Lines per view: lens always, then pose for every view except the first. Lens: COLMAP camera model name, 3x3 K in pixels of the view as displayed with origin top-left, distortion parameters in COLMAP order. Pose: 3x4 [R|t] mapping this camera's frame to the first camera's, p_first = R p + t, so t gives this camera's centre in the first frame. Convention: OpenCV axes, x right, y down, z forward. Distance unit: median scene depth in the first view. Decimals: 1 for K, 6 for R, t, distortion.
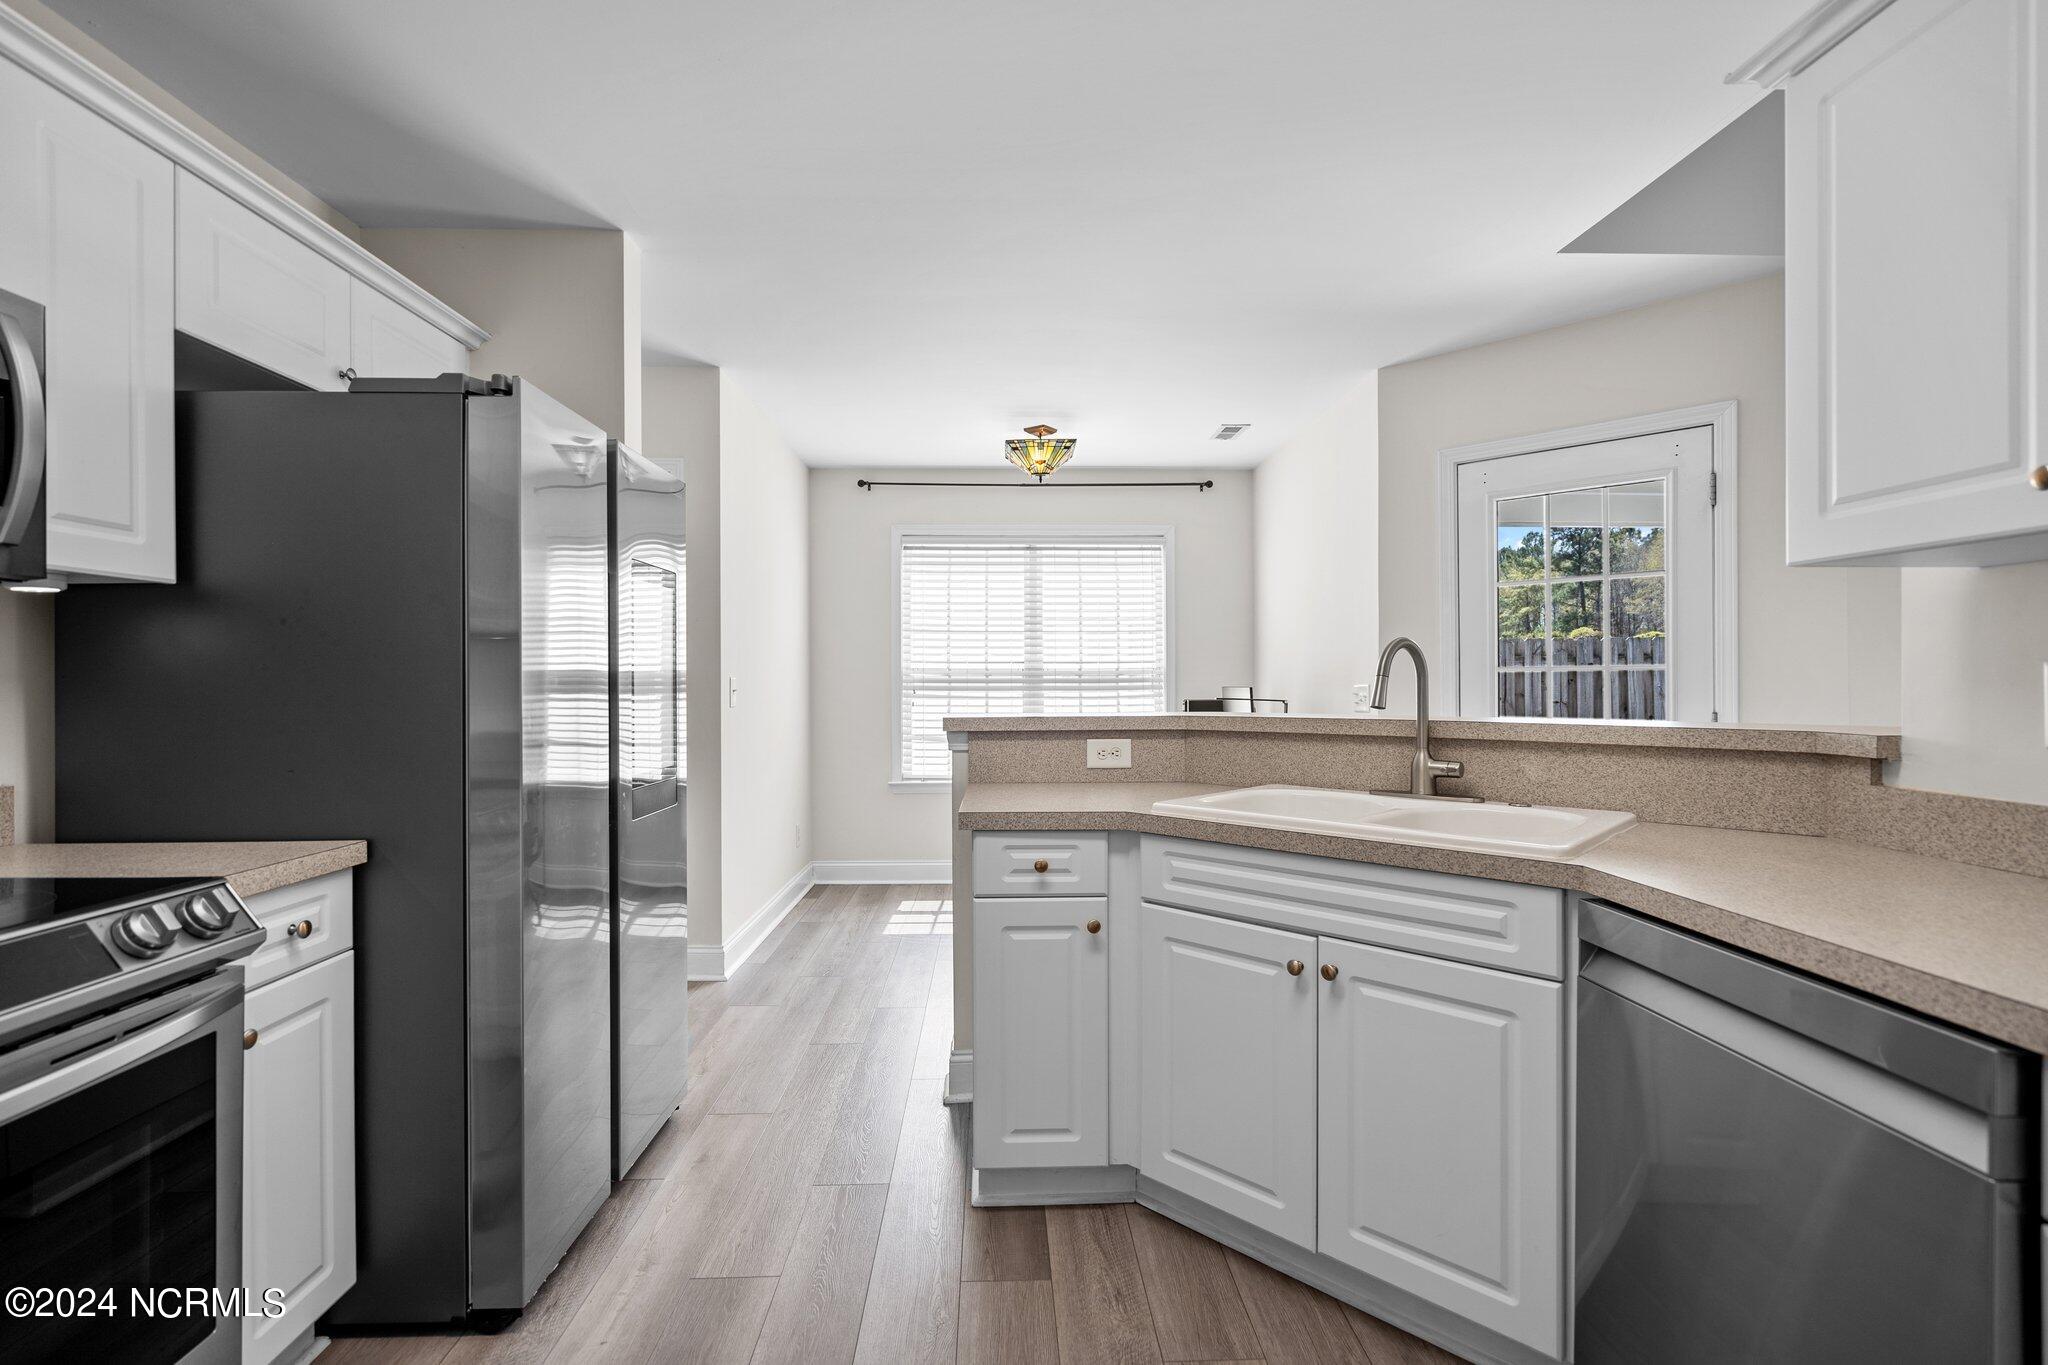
lens RADIAL K [[935.6, 0, 1023.8], [0, 935.6, 687.8], [0, 0, 1]] dist [0.001655, -0.000002]
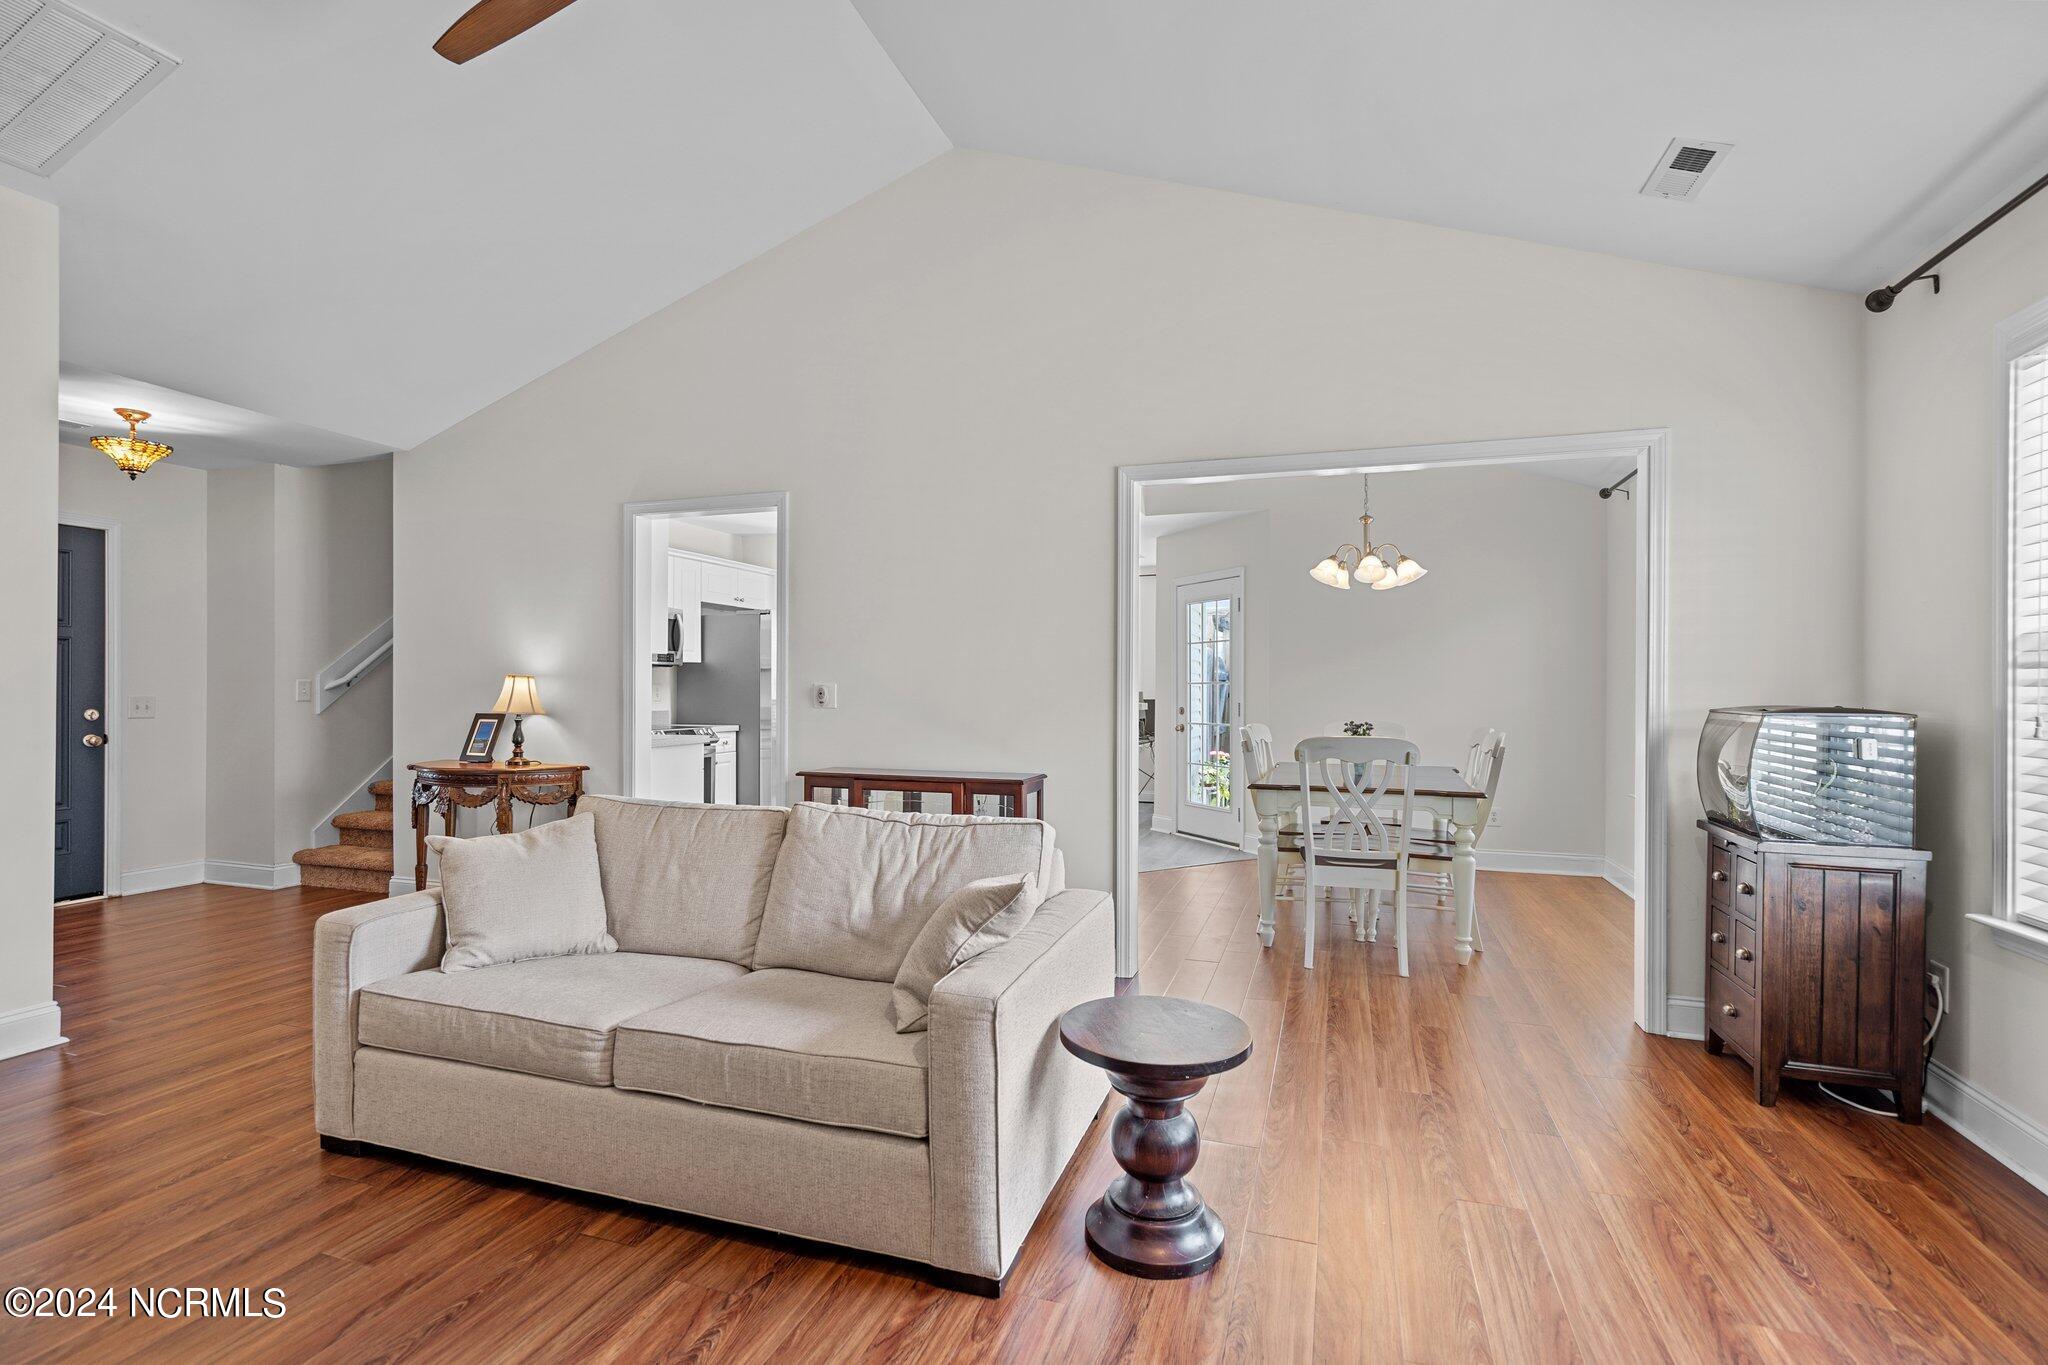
lens RADIAL K [[935.6, 0, 1027.3], [0, 935.6, 689.7], [0, 0, 1]] dist [0.001655, -0.000002]
pose [[0.935372, 0.002383, -0.353658, 2.038701], [-0.003436, 0.999991, -0.002352, 0.011560], [0.353649, 0.003415, 0.935372, -2.526587]]
